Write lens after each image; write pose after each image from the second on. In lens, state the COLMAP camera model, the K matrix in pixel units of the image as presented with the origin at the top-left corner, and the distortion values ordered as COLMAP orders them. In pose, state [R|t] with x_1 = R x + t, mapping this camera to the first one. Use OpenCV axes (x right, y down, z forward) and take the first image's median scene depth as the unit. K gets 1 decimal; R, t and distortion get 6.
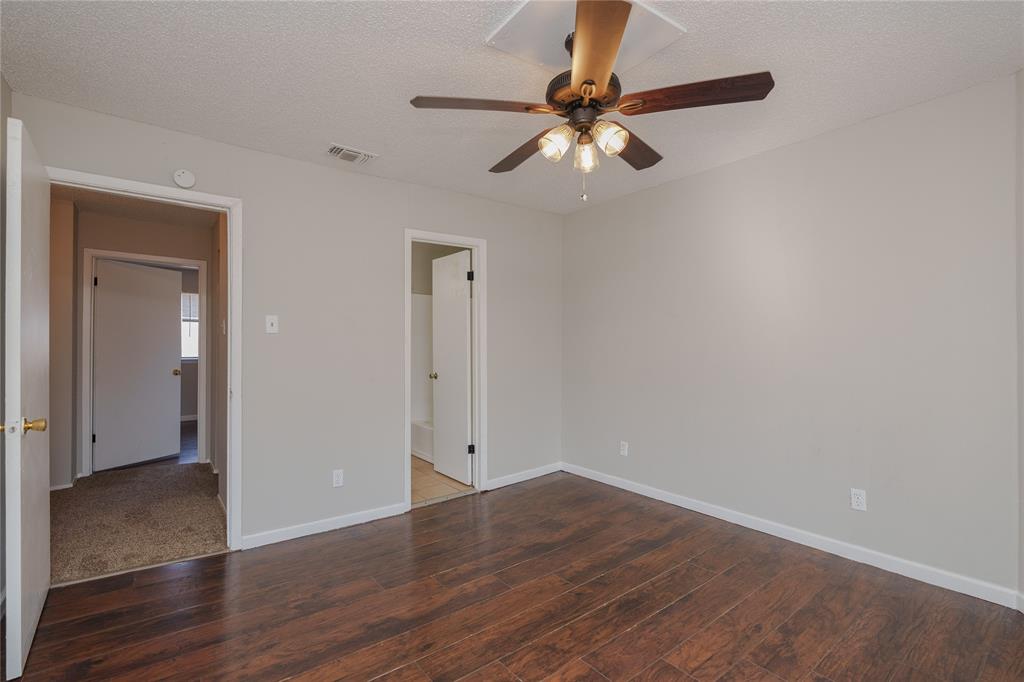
lens RADIAL K [[459.5, 0, 520.5], [0, 459.5, 342.6], [0, 0, 1]] dist [-0.000996, 0.000575]
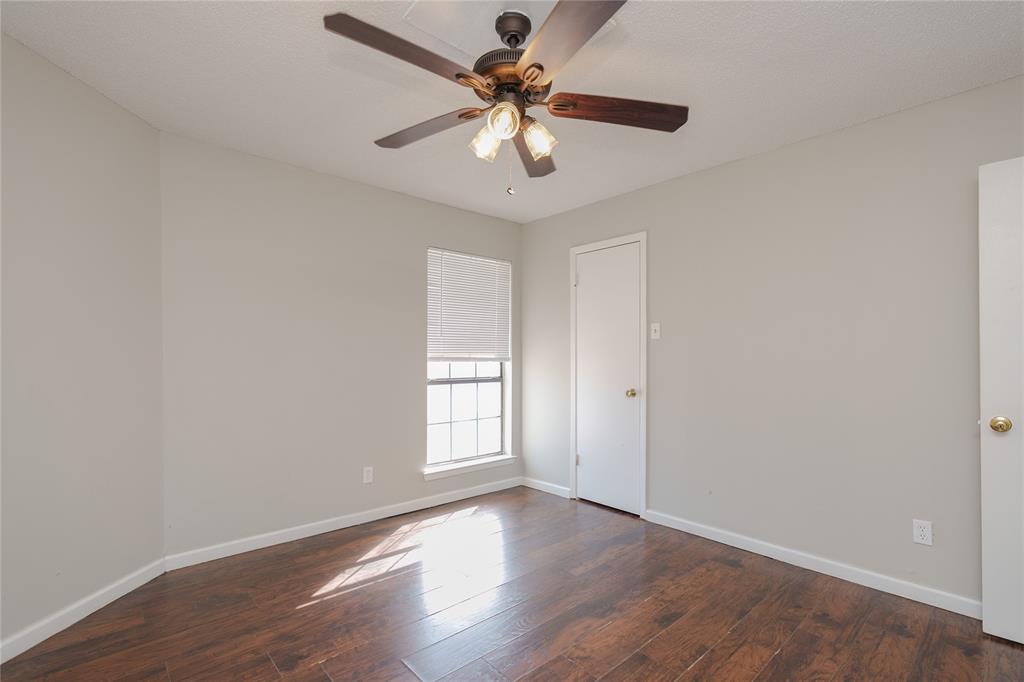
lens RADIAL K [[472.2, 0, 510.5], [0, 472.2, 354.7], [0, 0, 1]] dist [-0.000828, 0.000268]
pose [[-0.997573, -0.000045, -0.069622, 0.146663], [0.000878, 0.999912, -0.013230, 0.023932], [0.069617, -0.013259, -0.997486, 1.430724]]
